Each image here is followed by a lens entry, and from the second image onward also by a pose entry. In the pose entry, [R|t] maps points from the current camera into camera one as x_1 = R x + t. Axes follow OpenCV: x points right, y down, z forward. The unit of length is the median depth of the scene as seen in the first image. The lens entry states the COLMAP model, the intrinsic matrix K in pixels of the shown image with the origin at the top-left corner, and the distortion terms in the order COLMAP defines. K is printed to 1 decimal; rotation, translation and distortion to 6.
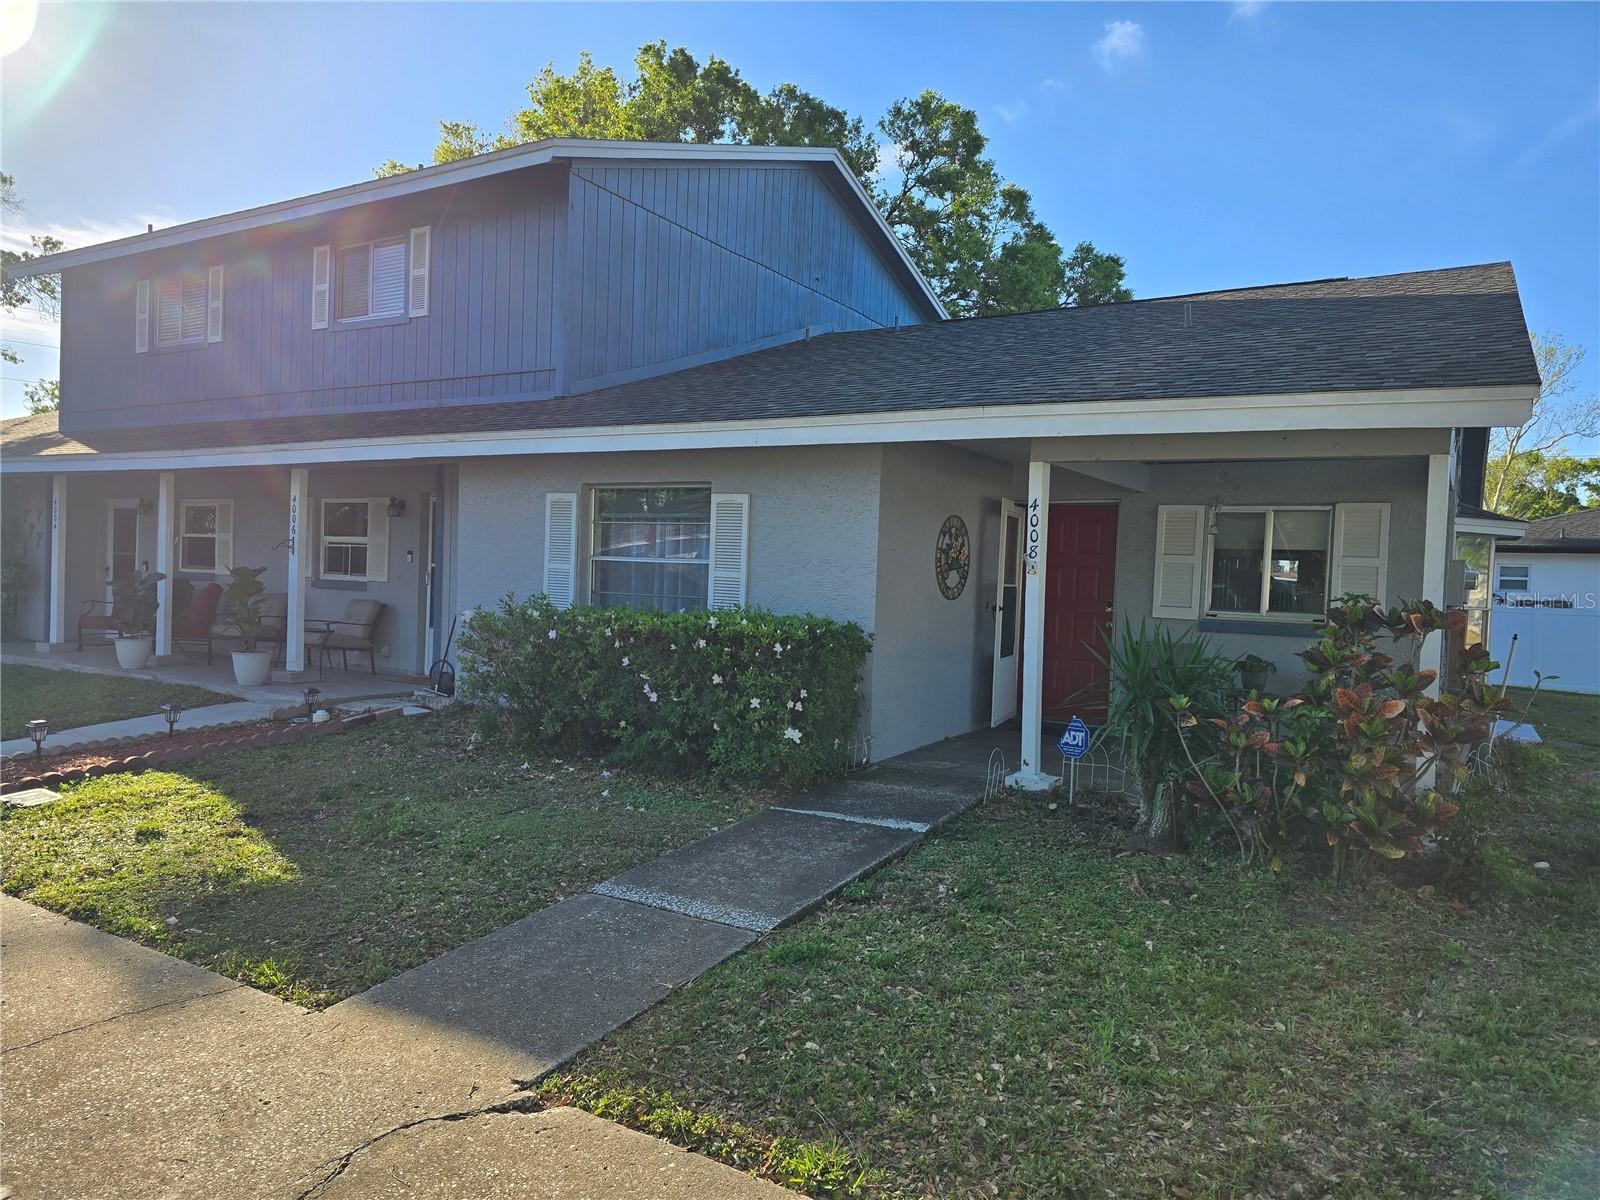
lens RADIAL K [[1064.1, 0, 787.5], [0, 1064.1, 601.6], [0, 0, 1]] dist [0.064402, -0.053430]
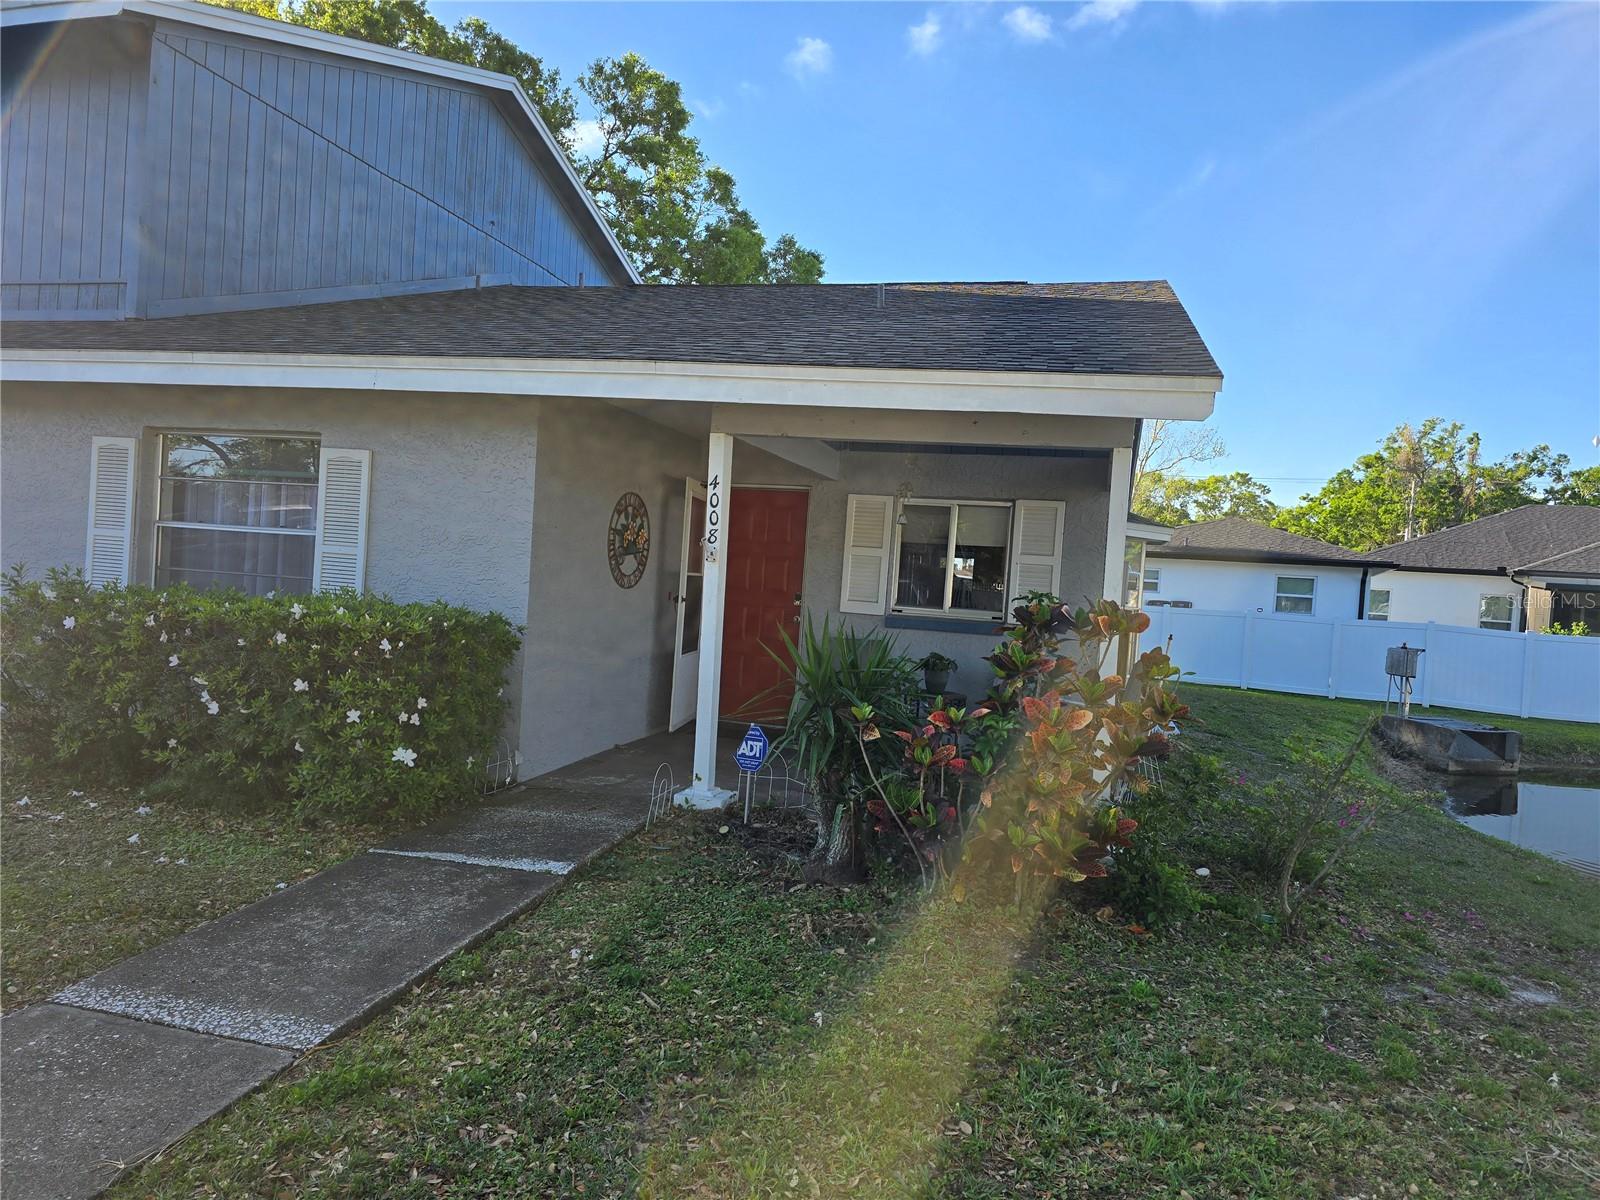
lens RADIAL K [[1064.1, 0, 799.3], [0, 1064.1, 592.4], [0, 0, 1]] dist [0.064402, -0.053430]
pose [[0.959422, 0.021751, 0.281135, 0.051738], [-0.022426, 0.999748, -0.000818, -0.001132], [-0.281082, -0.005520, 0.959668, 0.134897]]
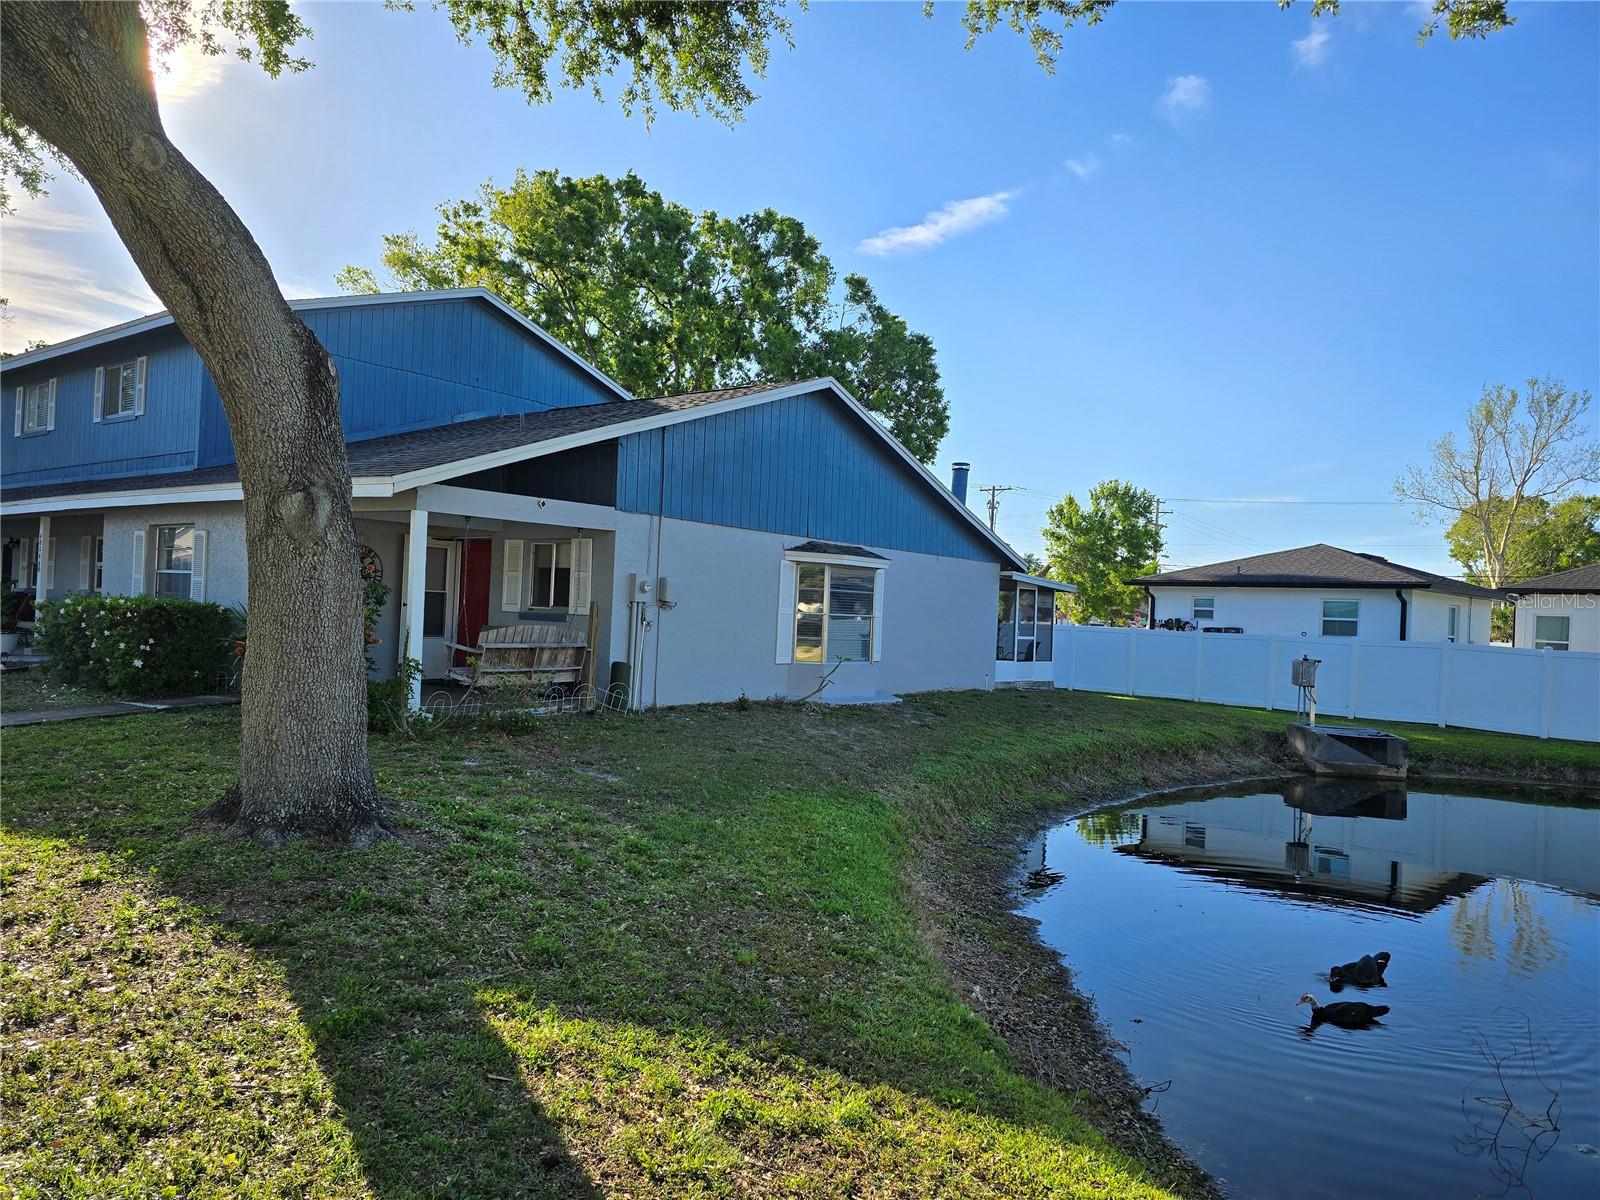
lens RADIAL K [[1064.1, 0, 802.2], [0, 1064.1, 614.9], [0, 0, 1]] dist [0.064402, -0.053430]
pose [[0.993689, 0.007640, -0.111911, 1.148798], [-0.010997, 0.999507, -0.029411, 0.074157], [0.111631, 0.030456, 0.993283, -0.601195]]
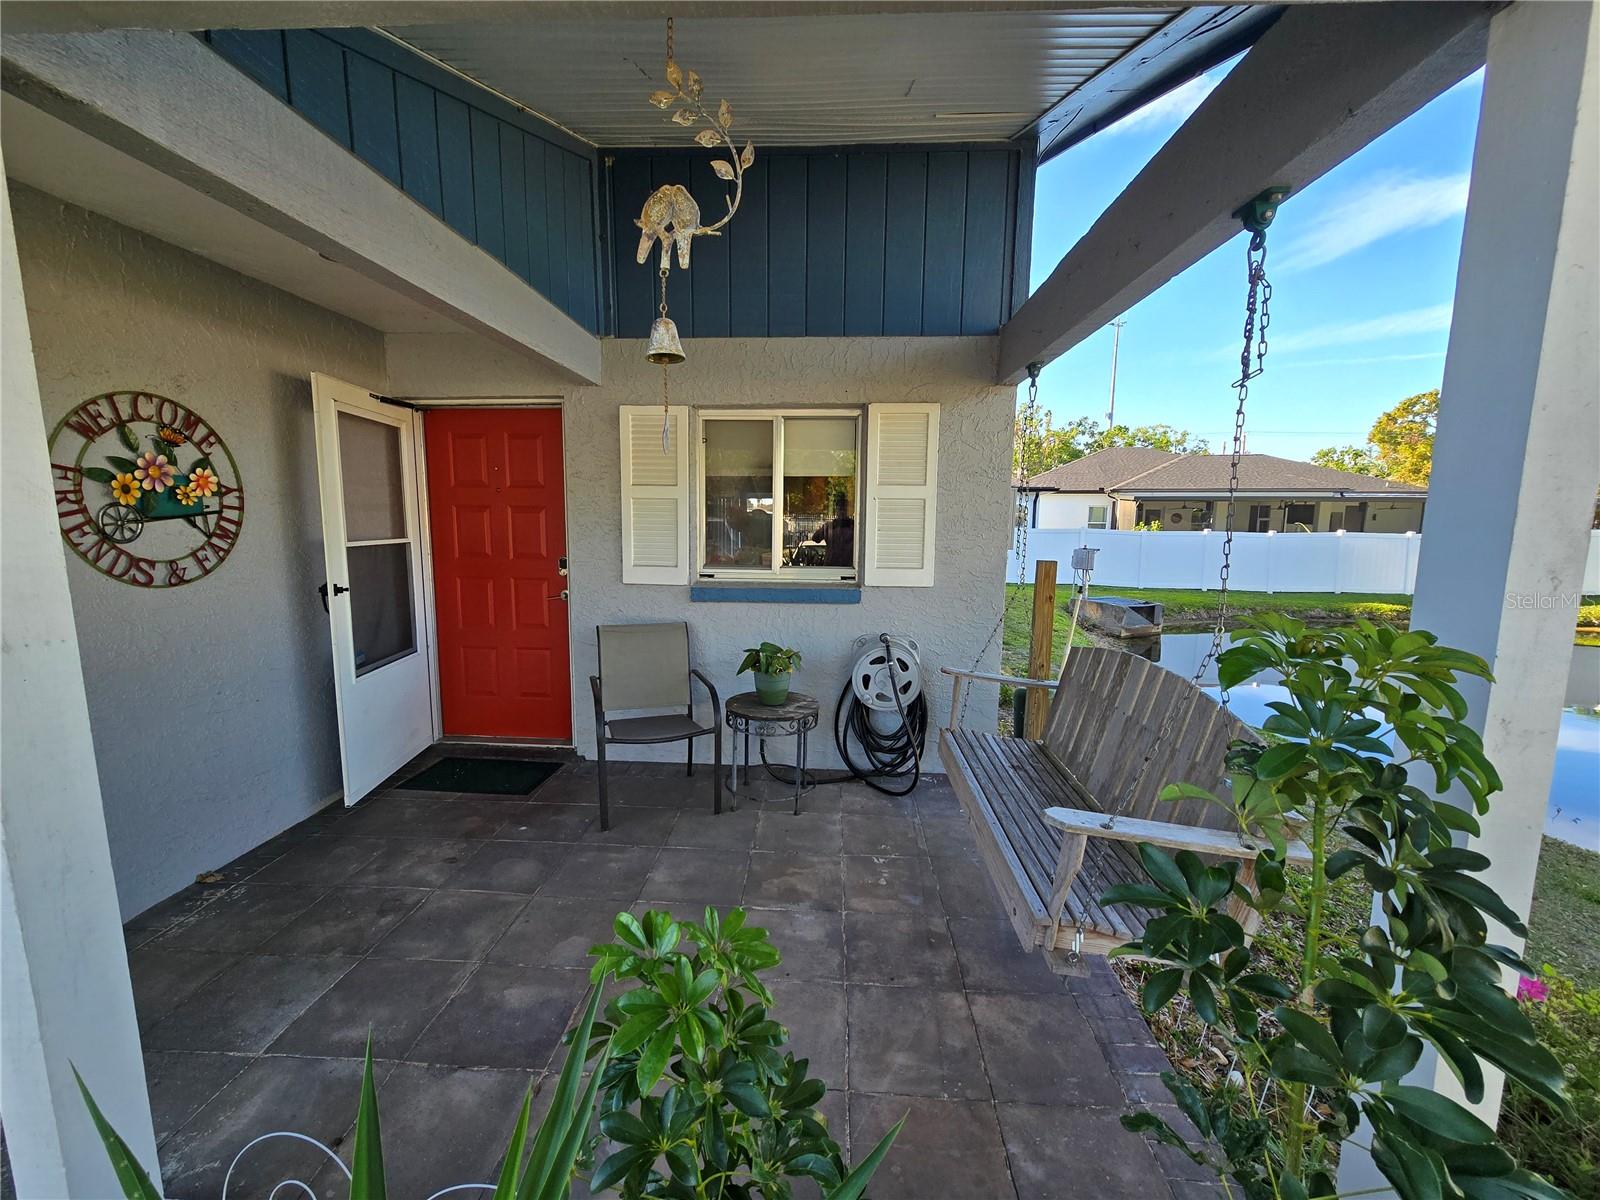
lens RADIAL K [[644.7, 0, 797.9], [0, 644.7, 604.0], [0, 0, 1]] dist [0.000178, 0.000369]
pose [[0.876087, -0.093007, 0.473098, 0.312528], [0.037829, 0.991453, 0.124860, -0.022415], [-0.480667, -0.091492, 0.872117, 0.767493]]
